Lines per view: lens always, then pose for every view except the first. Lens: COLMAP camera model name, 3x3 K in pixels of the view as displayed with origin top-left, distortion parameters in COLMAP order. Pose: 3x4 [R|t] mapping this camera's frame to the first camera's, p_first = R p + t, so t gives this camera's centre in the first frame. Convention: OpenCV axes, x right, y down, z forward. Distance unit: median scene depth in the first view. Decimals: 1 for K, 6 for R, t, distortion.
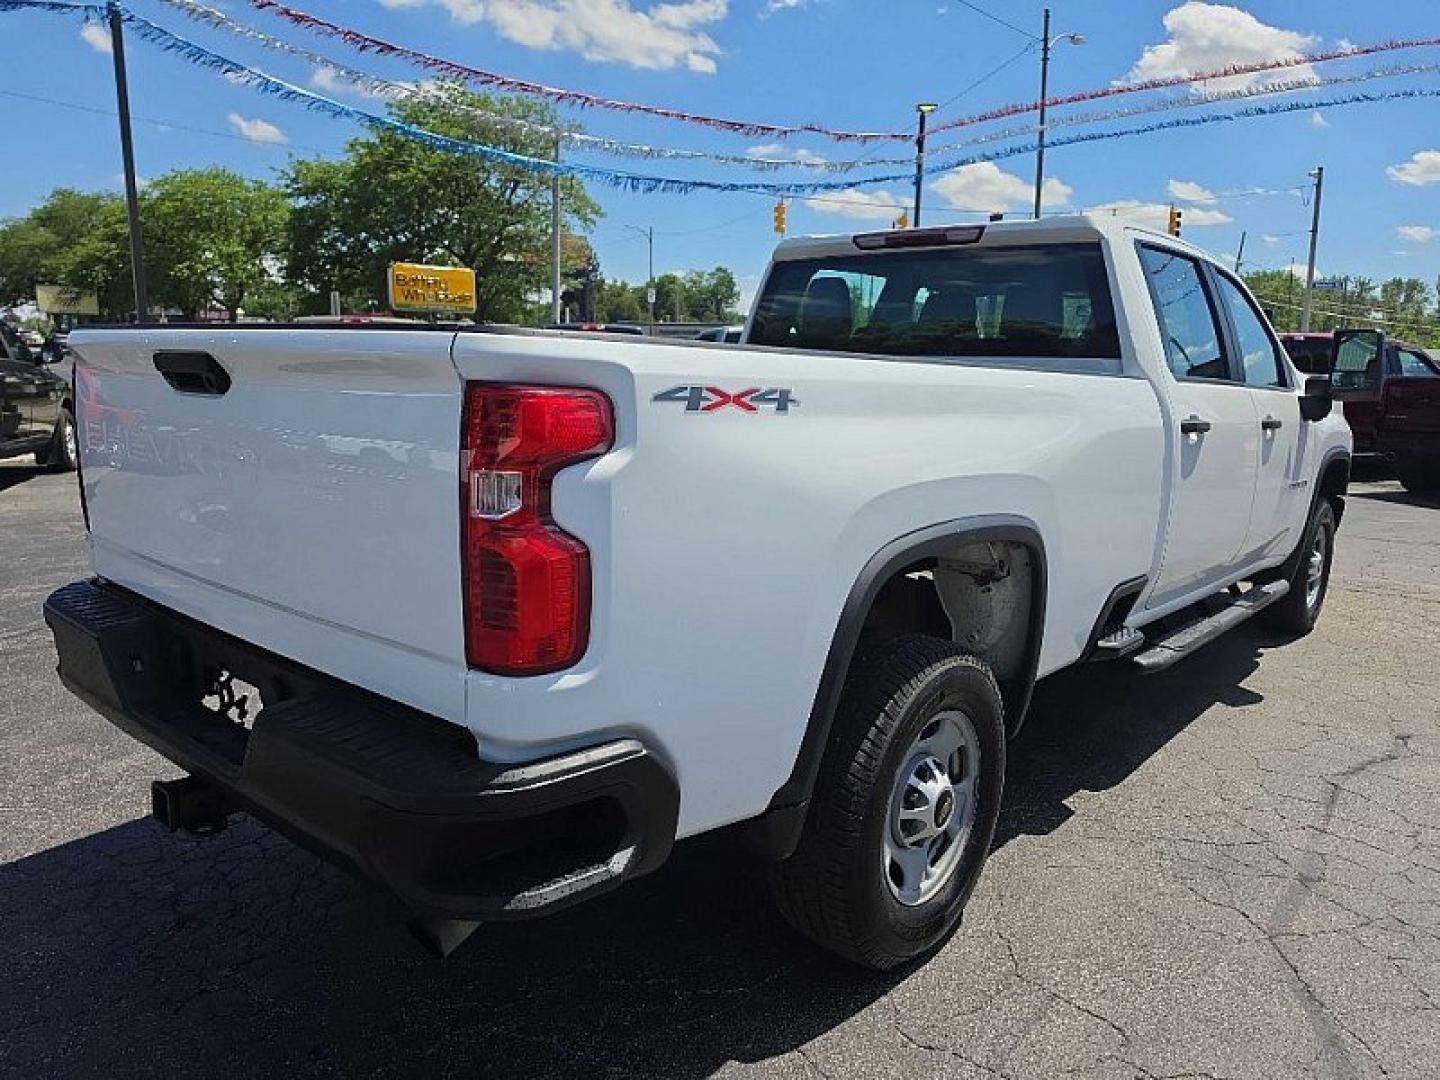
lens RADIAL K [[1000.2, 0, 730.3], [0, 1000.2, 540.2], [0, 0, 1]] dist [0.029717, -0.042135]
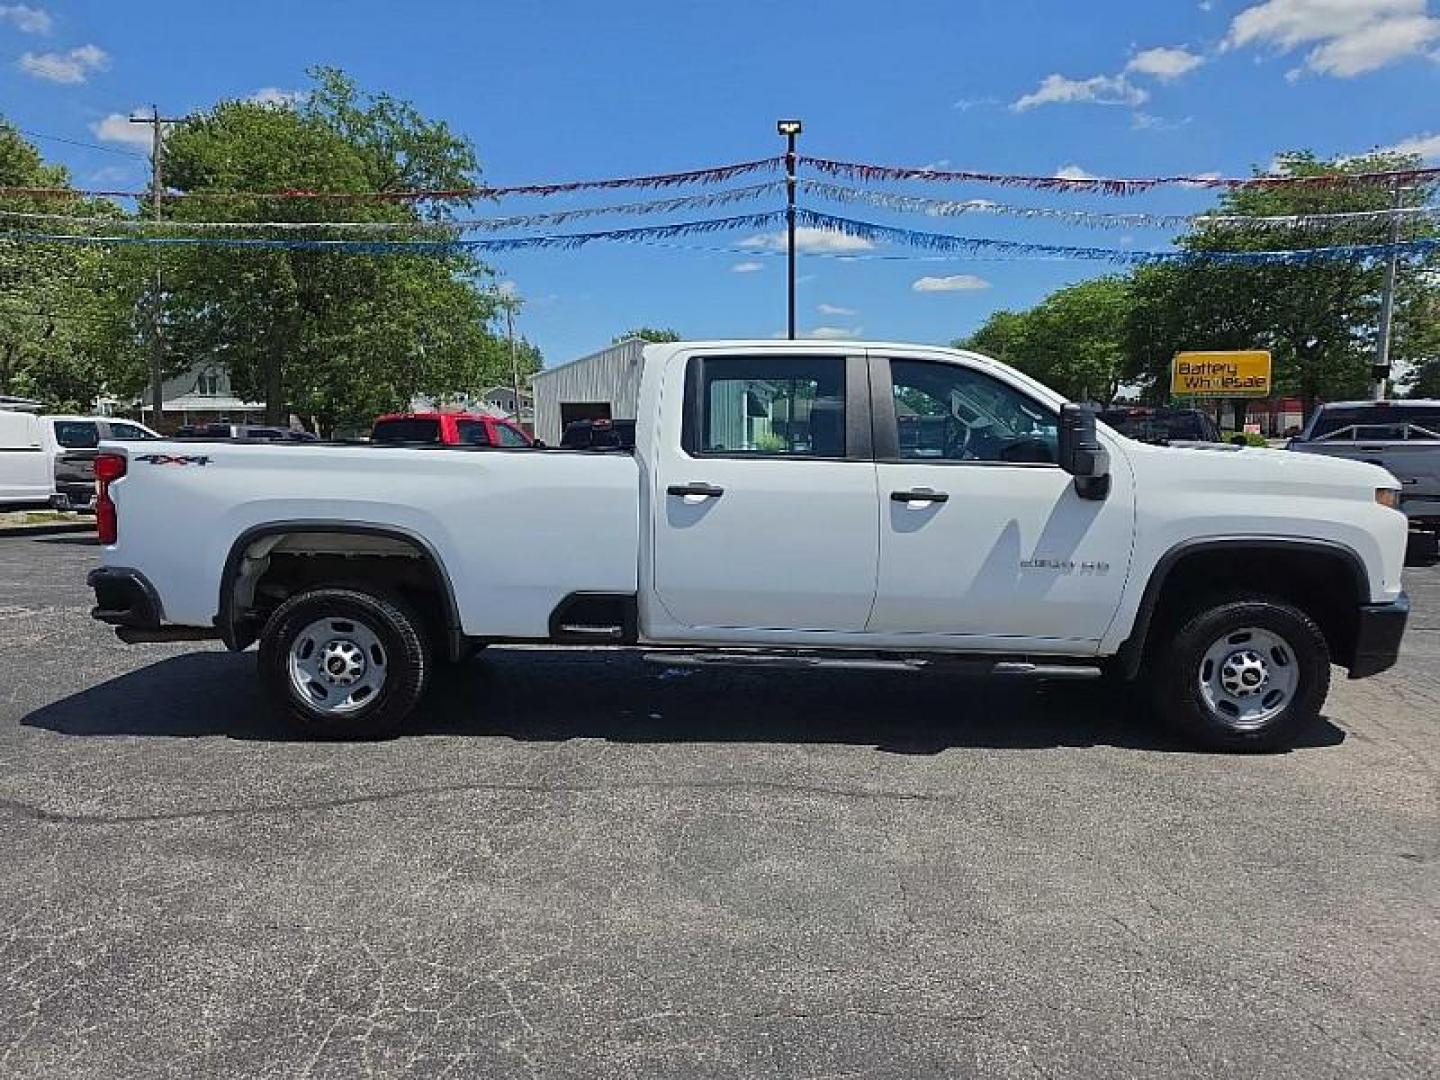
lens RADIAL K [[1000.2, 0, 715.4], [0, 1000.2, 546.7], [0, 0, 1]] dist [0.029717, -0.042135]
pose [[0.619553, 0.063998, -0.782341, 3.021523], [-0.126743, 0.991749, -0.019242, -0.037447], [0.774655, 0.111078, 0.622553, 0.436656]]
